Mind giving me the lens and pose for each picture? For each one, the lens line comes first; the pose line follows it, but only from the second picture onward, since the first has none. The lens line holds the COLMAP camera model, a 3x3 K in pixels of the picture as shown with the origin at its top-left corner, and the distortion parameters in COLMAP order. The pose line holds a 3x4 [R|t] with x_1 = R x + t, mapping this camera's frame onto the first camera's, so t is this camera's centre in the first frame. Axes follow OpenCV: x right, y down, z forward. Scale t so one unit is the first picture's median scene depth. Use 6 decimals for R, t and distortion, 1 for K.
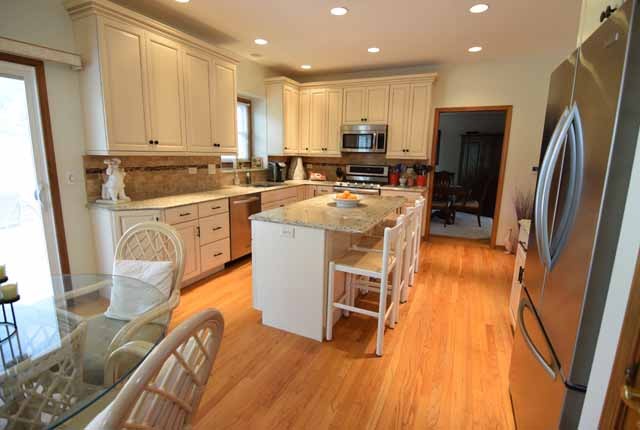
lens RADIAL K [[305.9, 0, 320.0], [0, 305.9, 215.0], [0, 0, 1]] dist [-0.002760, -0.017232]
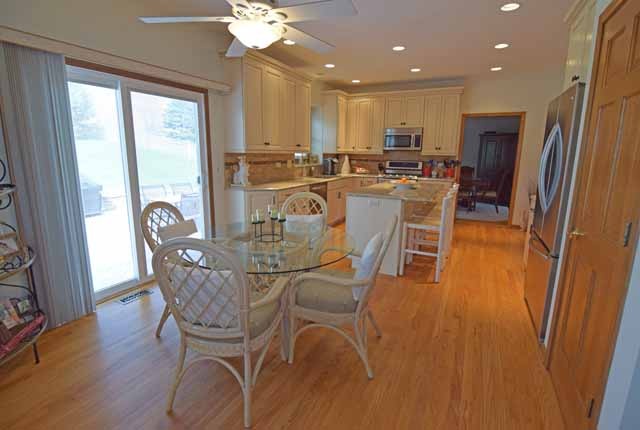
lens RADIAL K [[305.9, 0, 320.0], [0, 305.9, 215.0], [0, 0, 1]] dist [-0.002760, -0.017232]
pose [[0.999488, -0.000763, -0.031999, -0.165254], [0.000879, 0.999993, 0.003624, 0.055861], [0.031996, -0.003650, 0.999481, -0.263443]]
